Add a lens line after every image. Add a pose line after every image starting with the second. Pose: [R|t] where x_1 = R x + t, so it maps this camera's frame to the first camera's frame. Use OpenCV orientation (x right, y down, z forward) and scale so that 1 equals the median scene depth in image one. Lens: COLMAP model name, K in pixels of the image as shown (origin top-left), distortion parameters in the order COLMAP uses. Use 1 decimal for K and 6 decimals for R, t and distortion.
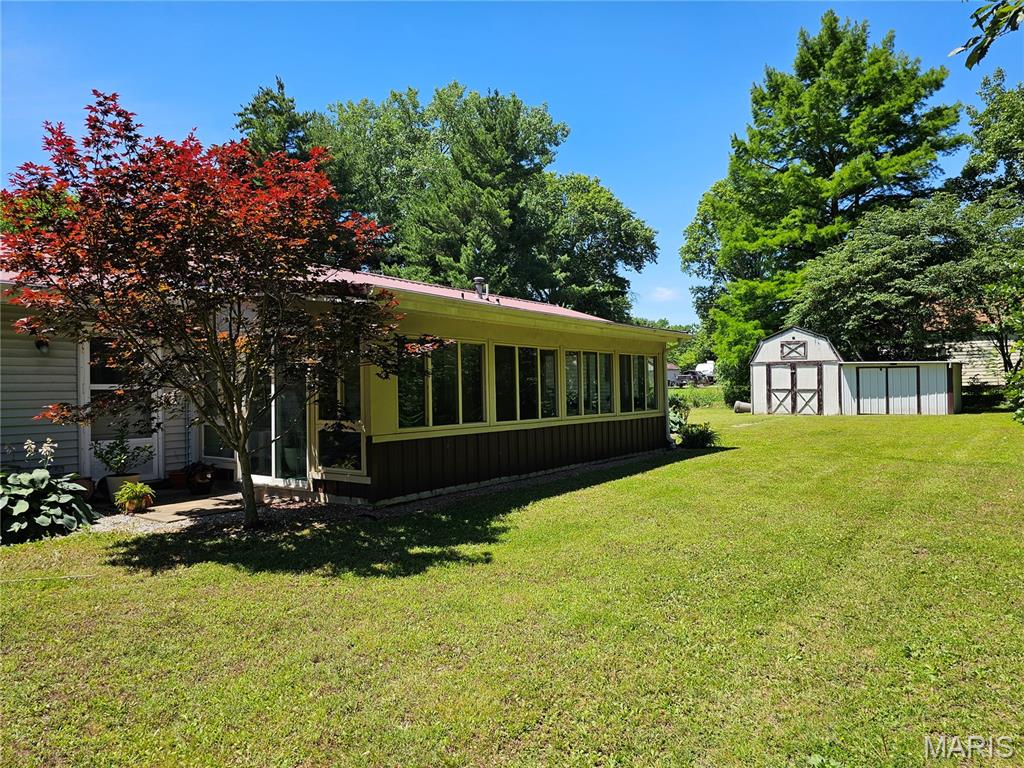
lens RADIAL K [[695.1, 0, 520.0], [0, 695.1, 379.7], [0, 0, 1]] dist [0.076763, -0.069446]
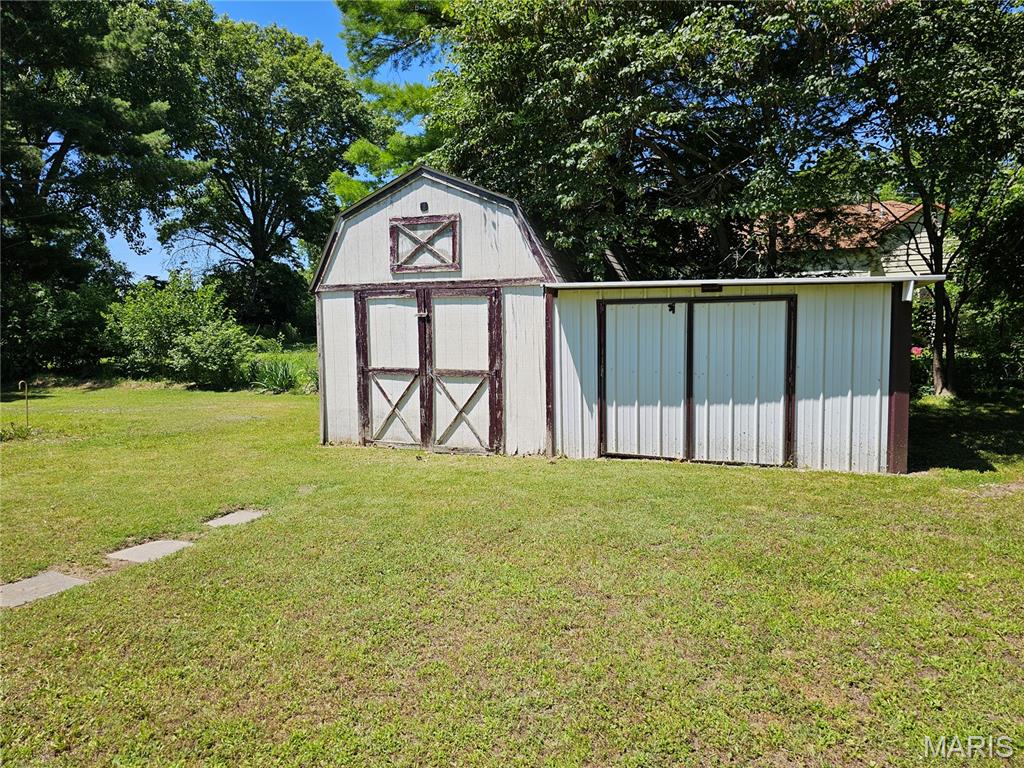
lens RADIAL K [[686.4, 0, 512.0], [0, 686.4, 384.0], [0, 0, 1]] dist [0.069587, -0.059104]
pose [[0.965678, -0.028627, 0.258158, 0.301360], [0.003313, 0.995185, 0.097960, -0.009180], [-0.259720, -0.093742, 0.961123, 0.598371]]
